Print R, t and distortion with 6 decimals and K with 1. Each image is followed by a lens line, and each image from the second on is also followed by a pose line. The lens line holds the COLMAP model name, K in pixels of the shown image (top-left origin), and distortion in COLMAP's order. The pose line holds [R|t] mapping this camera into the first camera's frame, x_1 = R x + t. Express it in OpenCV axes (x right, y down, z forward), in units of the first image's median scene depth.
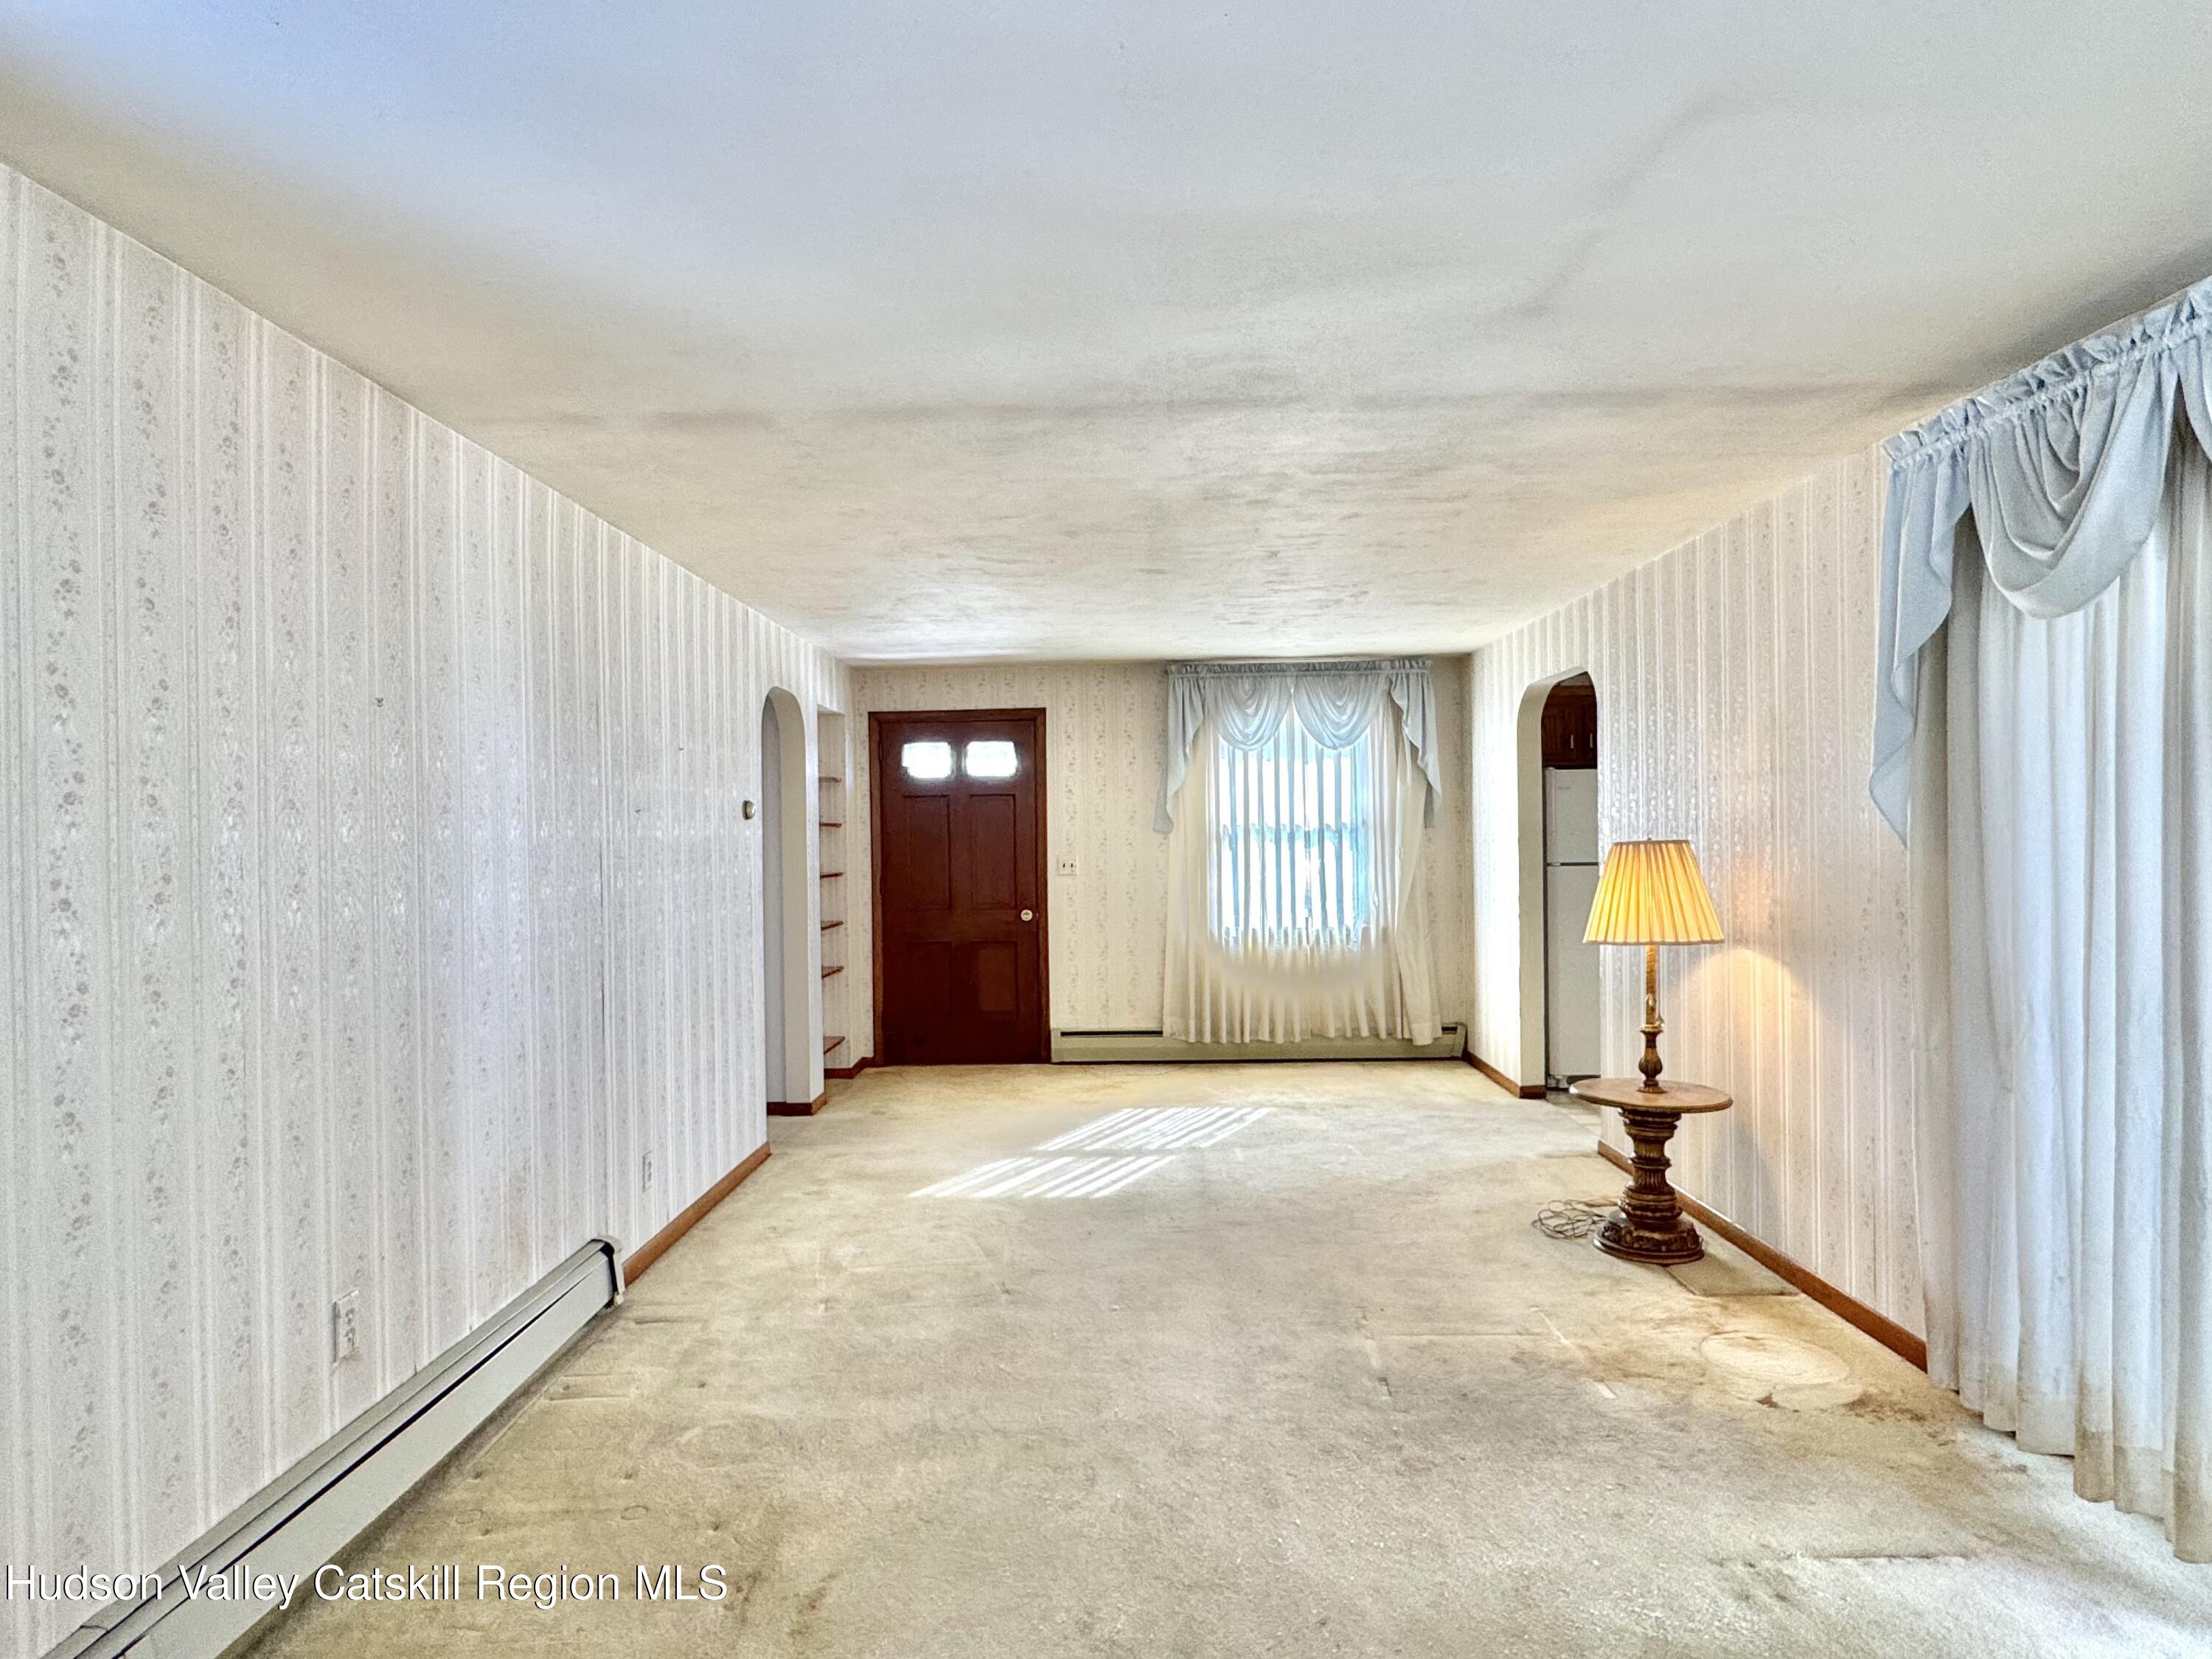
lens RADIAL K [[1301.7, 0, 1108.2], [0, 1301.7, 844.5], [0, 0, 1]] dist [-0.002199, -0.003273]
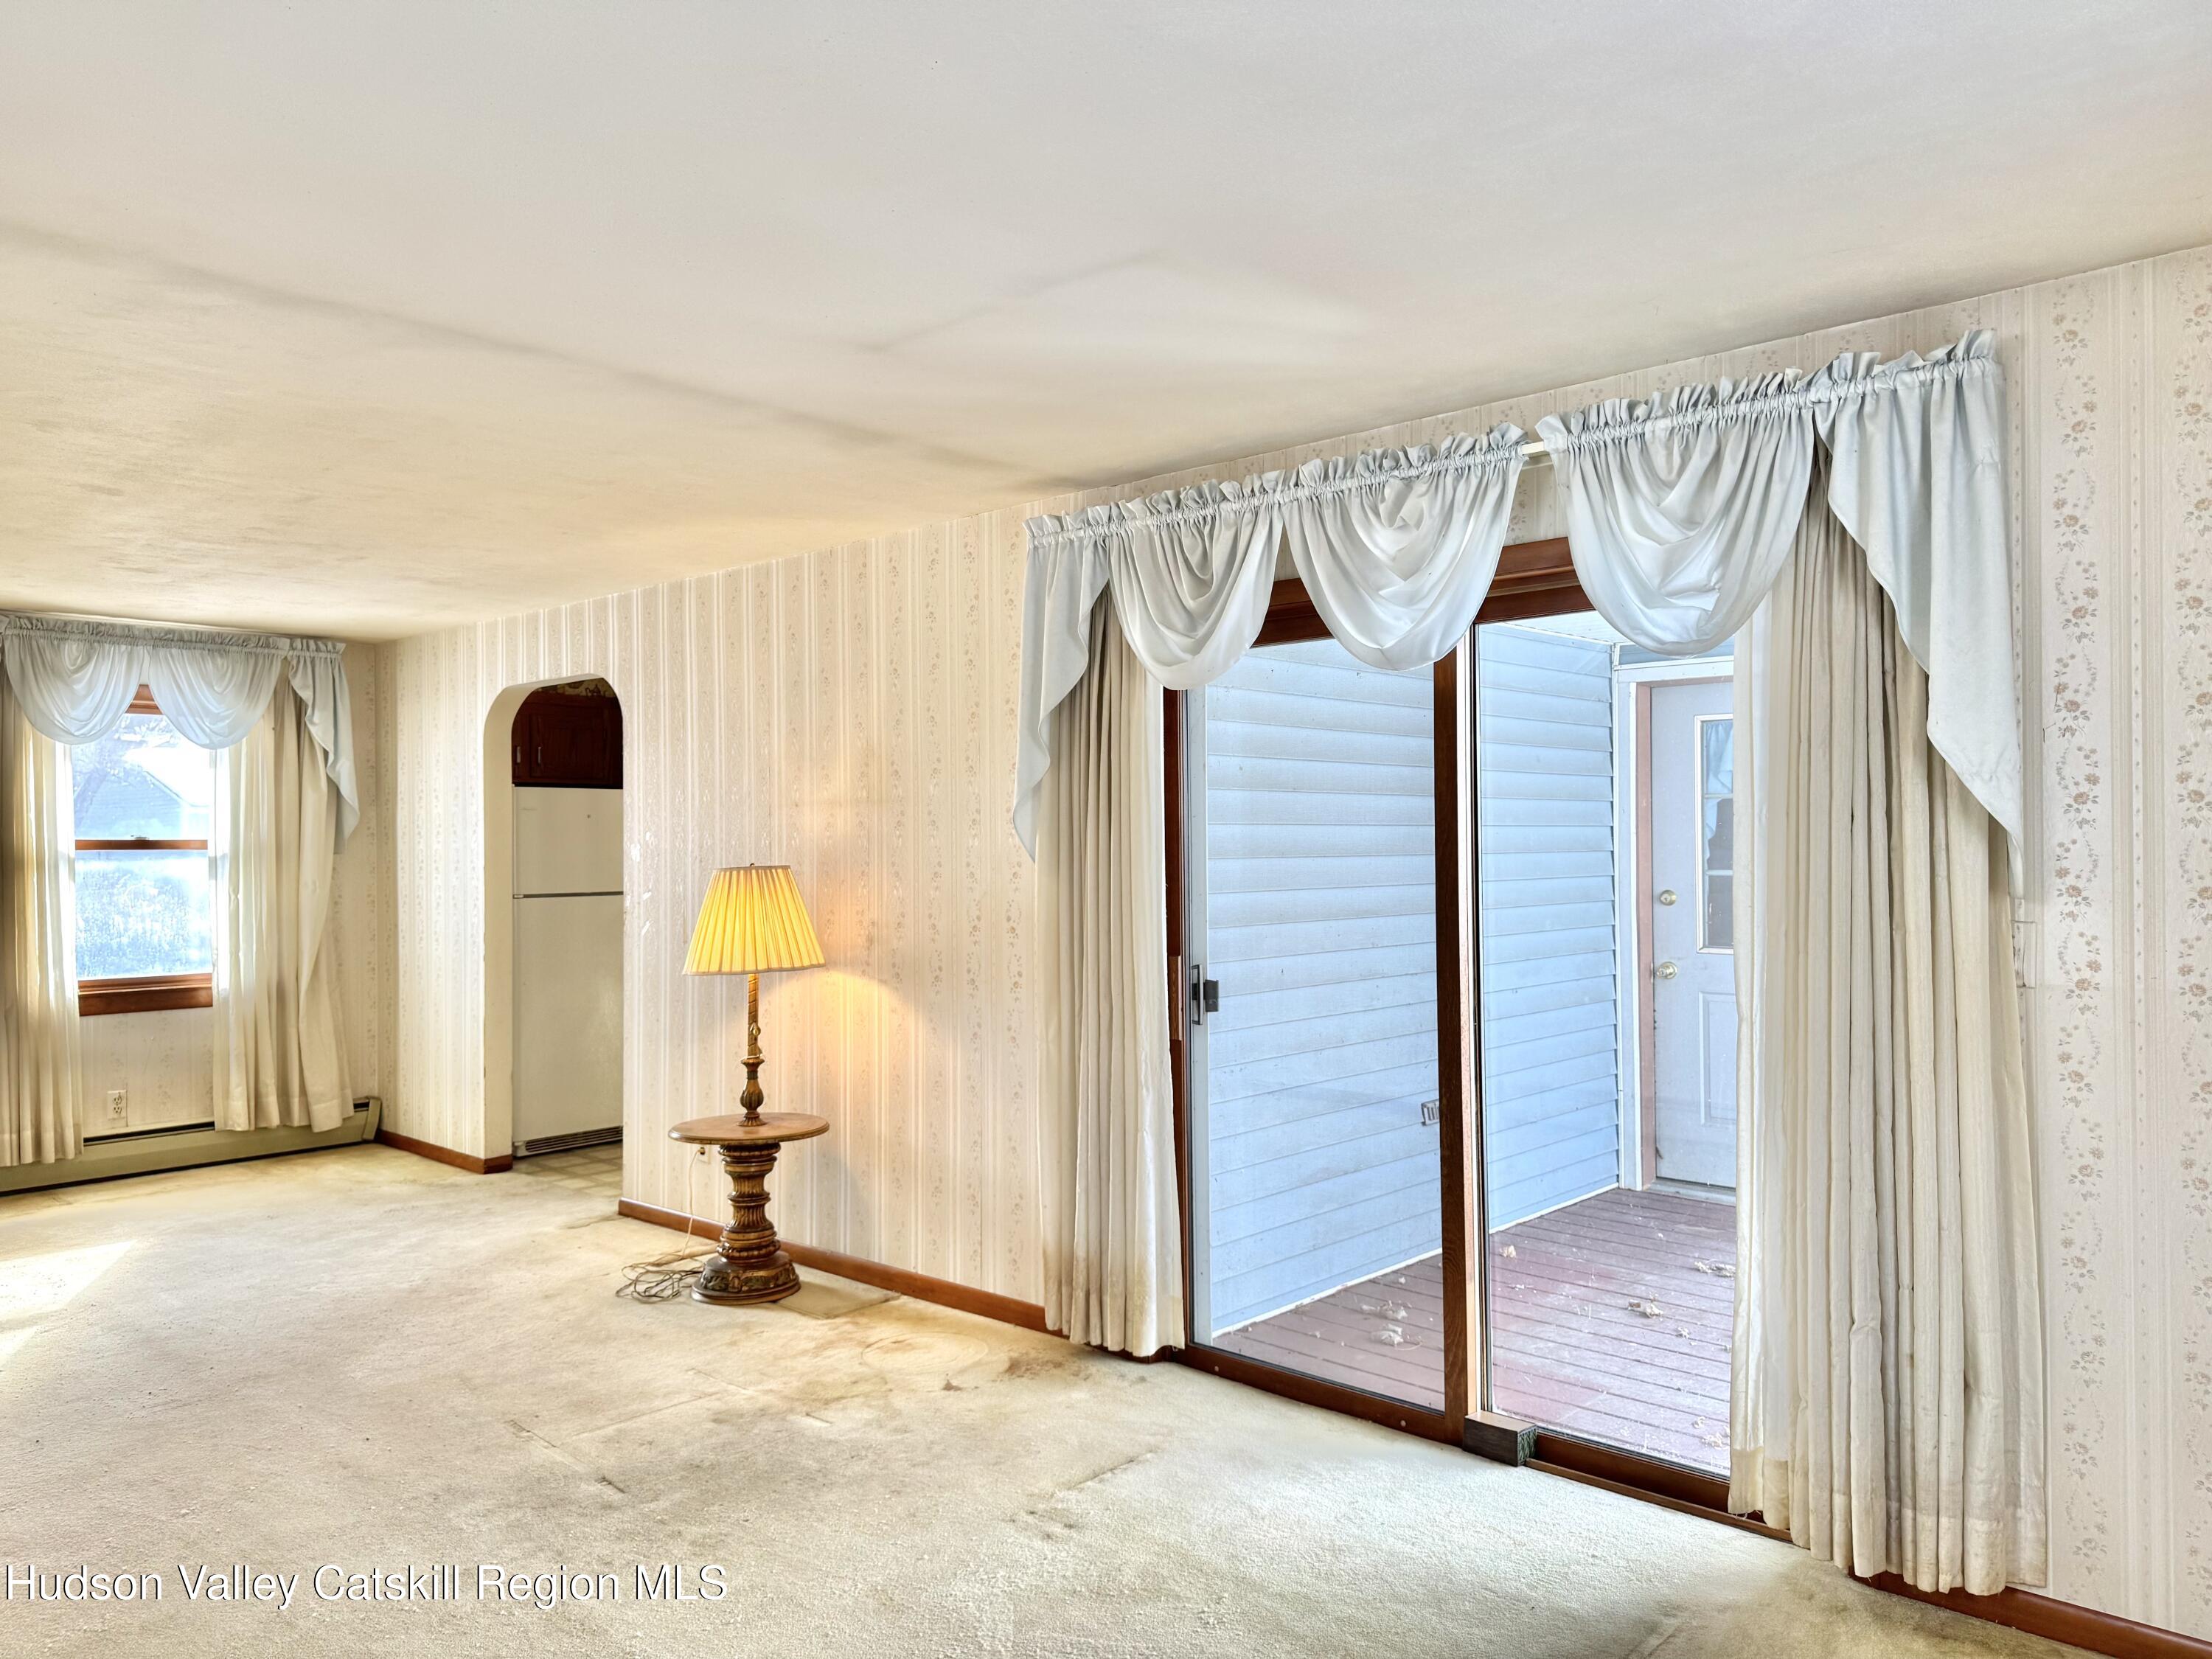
lens RADIAL K [[1558.0, 0, 1105.8], [0, 1558.0, 824.1], [0, 0, 1]] dist [0.044736, -0.011177]
pose [[0.665509, 0.018207, 0.746168, -0.292527], [0.006501, 0.999523, -0.030187, 0.002959], [-0.746362, 0.024941, 0.665073, 0.024548]]
